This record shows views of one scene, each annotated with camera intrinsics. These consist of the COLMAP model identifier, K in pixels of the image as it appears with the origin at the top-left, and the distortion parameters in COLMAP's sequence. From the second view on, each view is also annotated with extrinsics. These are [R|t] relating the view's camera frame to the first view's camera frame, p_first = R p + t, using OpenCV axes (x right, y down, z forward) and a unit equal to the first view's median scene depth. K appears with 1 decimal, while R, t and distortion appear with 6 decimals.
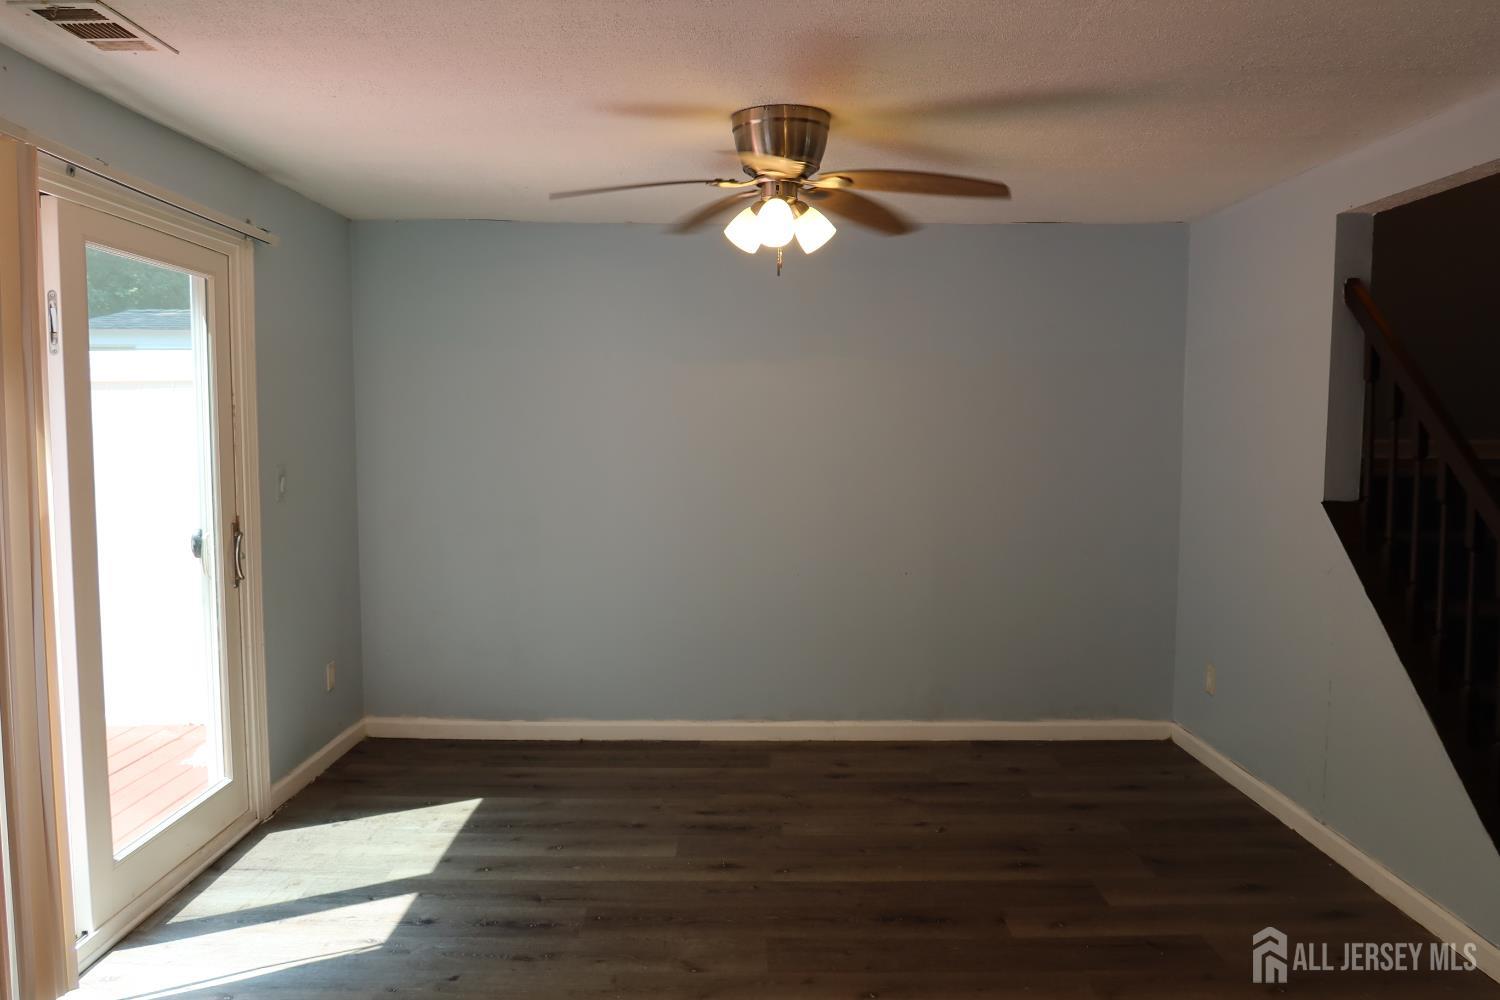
lens RADIAL K [[1031.1, 0, 753.9], [0, 1031.1, 511.1], [0, 0, 1]] dist [-0.031153, 0.002580]
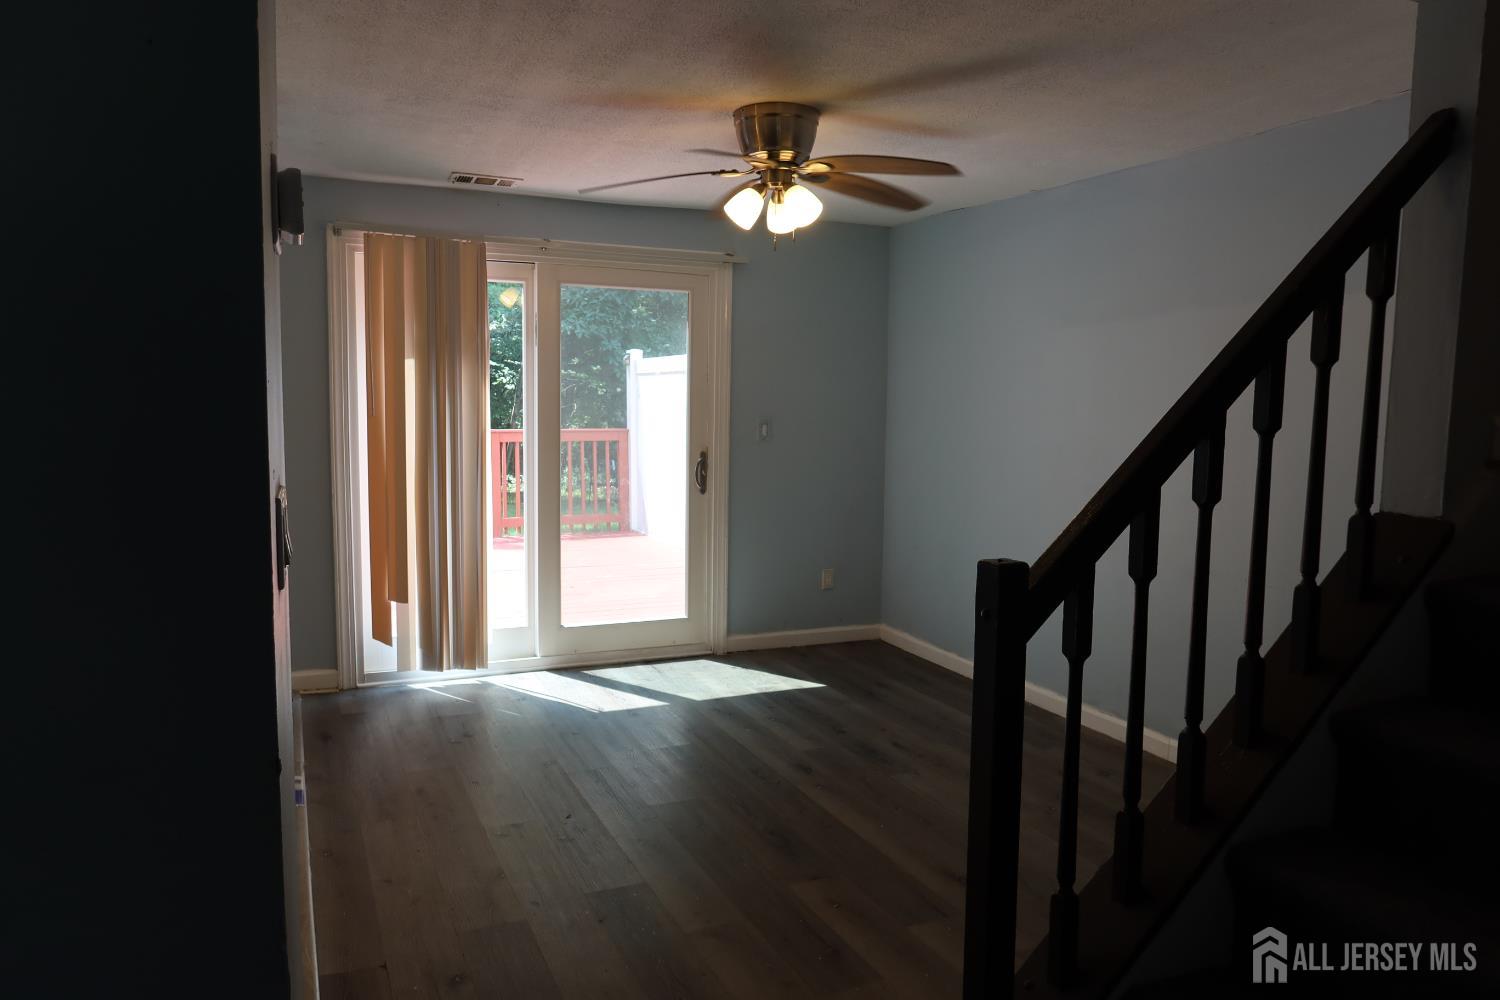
lens RADIAL K [[1031.1, 0, 753.9], [0, 1031.1, 511.1], [0, 0, 1]] dist [-0.031153, 0.002580]
pose [[0.405195, 0.104436, -0.908246, 0.955419], [-0.090243, 0.993171, 0.073942, -0.021306], [0.909766, 0.052002, 0.411852, 0.450608]]
